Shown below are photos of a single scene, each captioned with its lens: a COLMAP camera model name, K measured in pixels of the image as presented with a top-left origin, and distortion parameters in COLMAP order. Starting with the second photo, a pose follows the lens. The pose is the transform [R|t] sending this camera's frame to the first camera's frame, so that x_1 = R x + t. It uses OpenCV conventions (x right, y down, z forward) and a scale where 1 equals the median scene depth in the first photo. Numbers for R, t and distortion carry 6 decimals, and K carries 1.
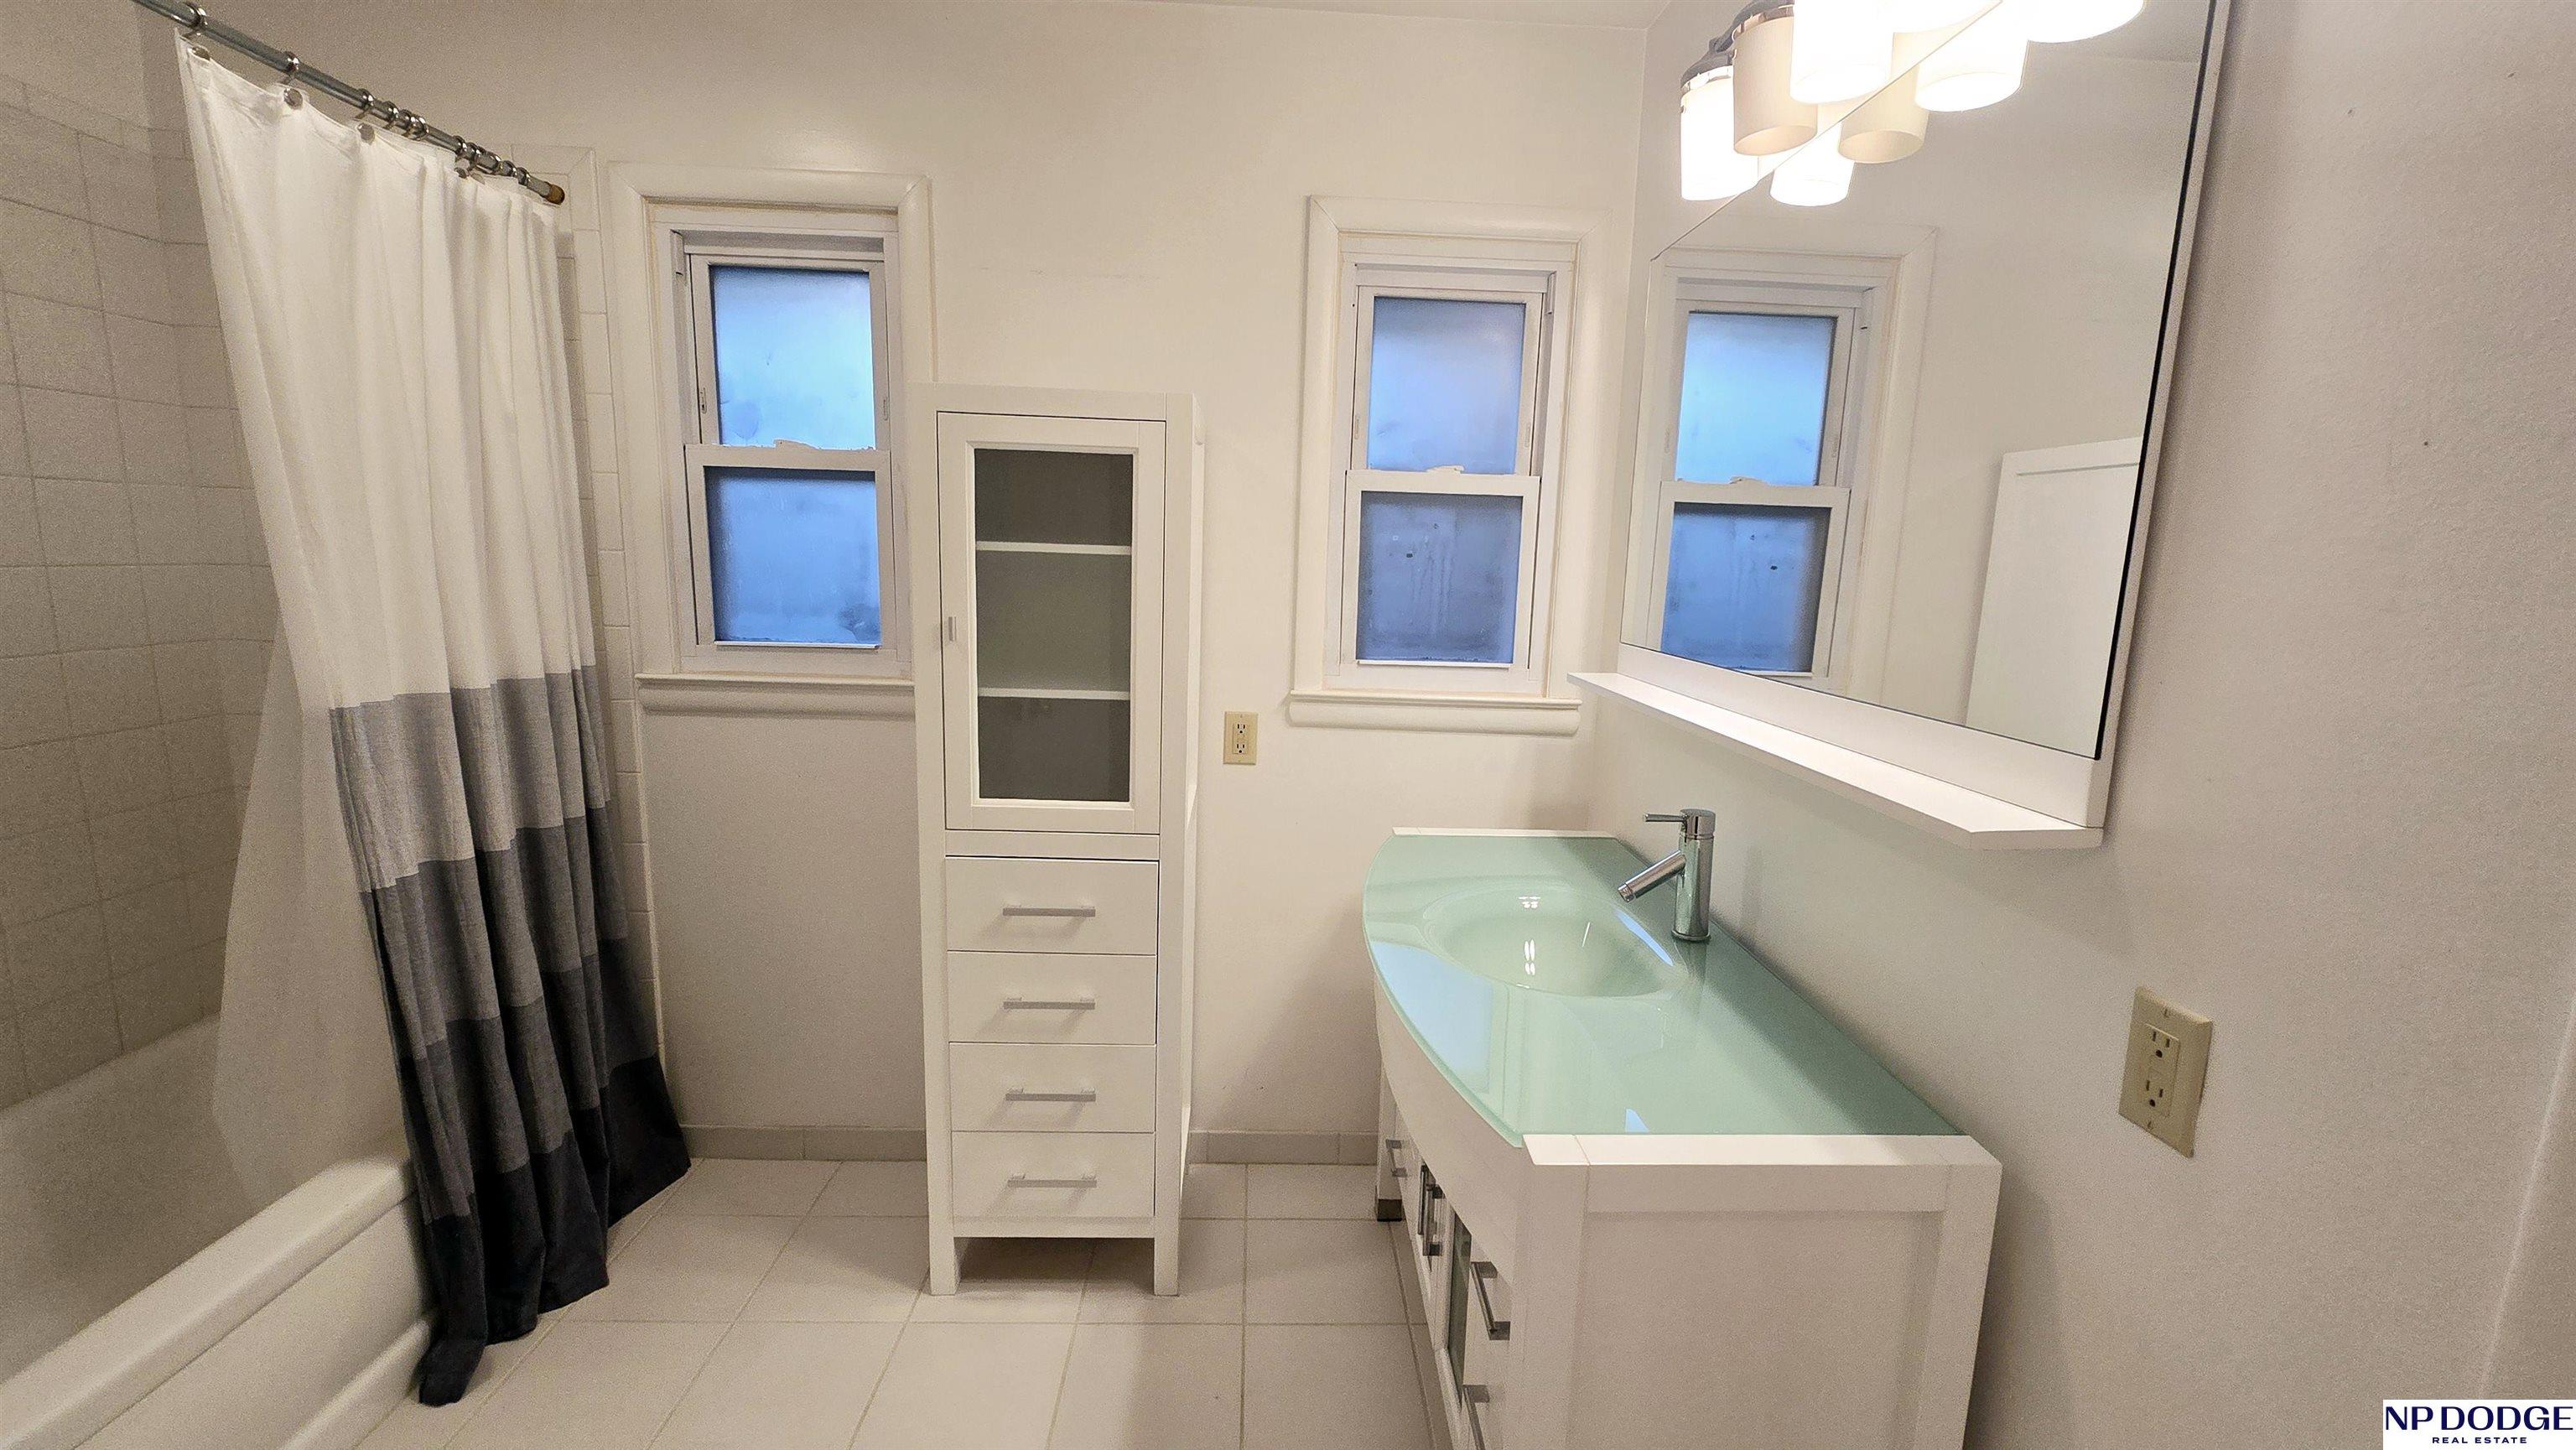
lens RADIAL K [[1051.1, 0, 1303.2], [0, 1051.1, 721.6], [0, 0, 1]] dist [-0.004700, -0.000425]
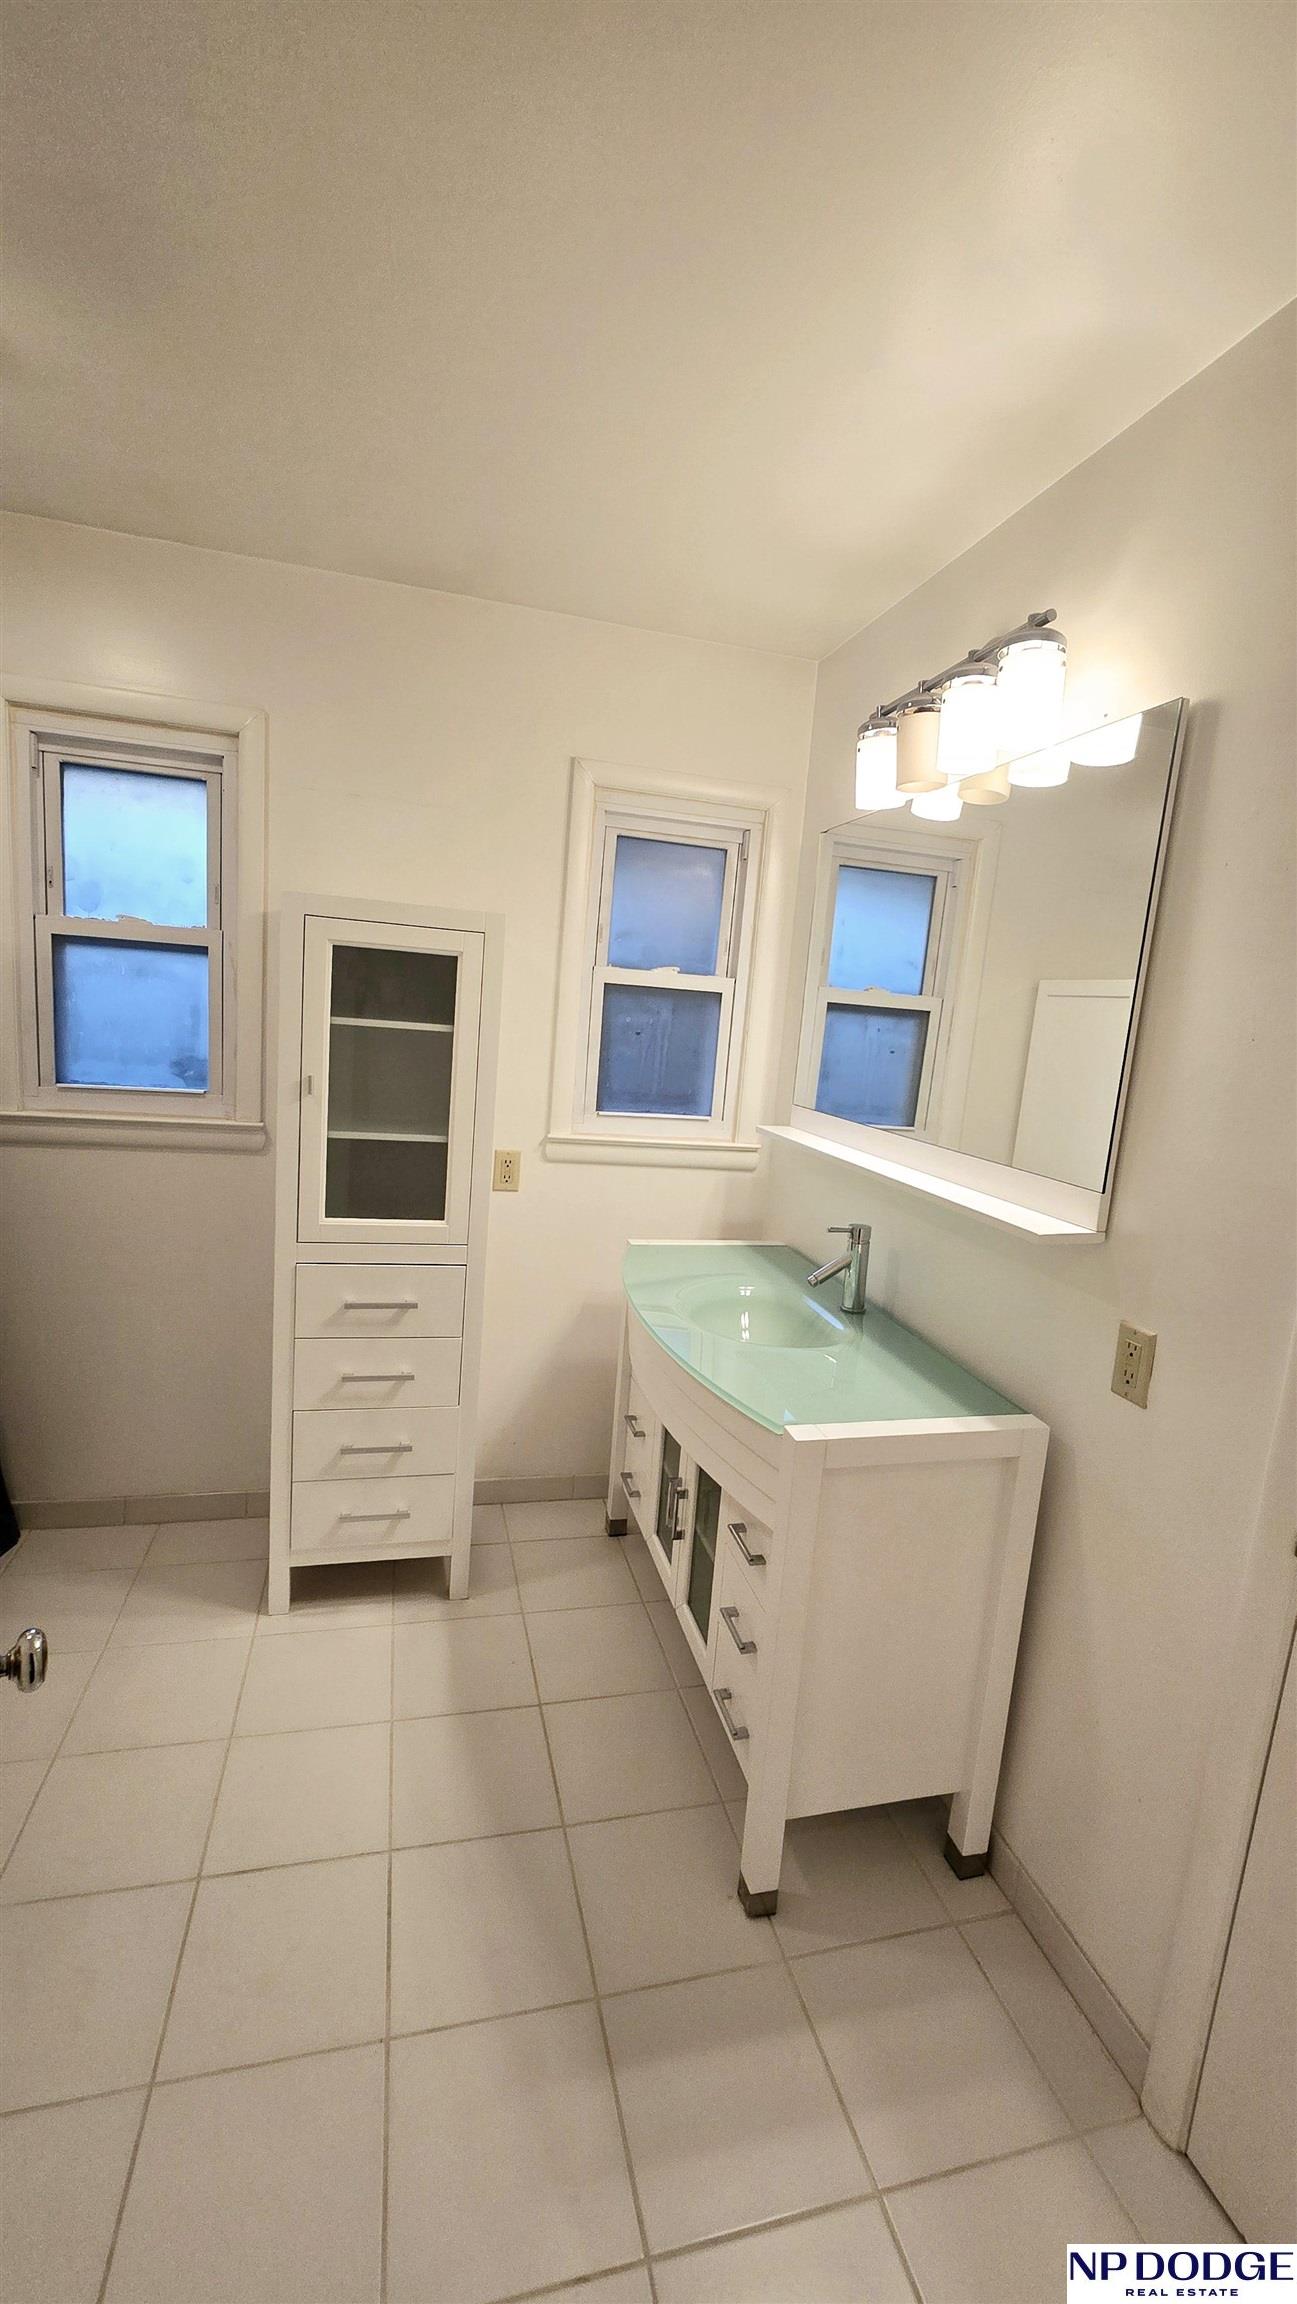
lens RADIAL K [[940.0, 0, 651.7], [0, 940.0, 1161.4], [0, 0, 1]] dist [-0.004700, -0.000425]
pose [[0.976172, 0.011159, 0.216710, -0.148170], [-0.013718, 0.999853, 0.010305, -0.010541], [-0.216563, -0.013033, 0.976182, -0.171197]]
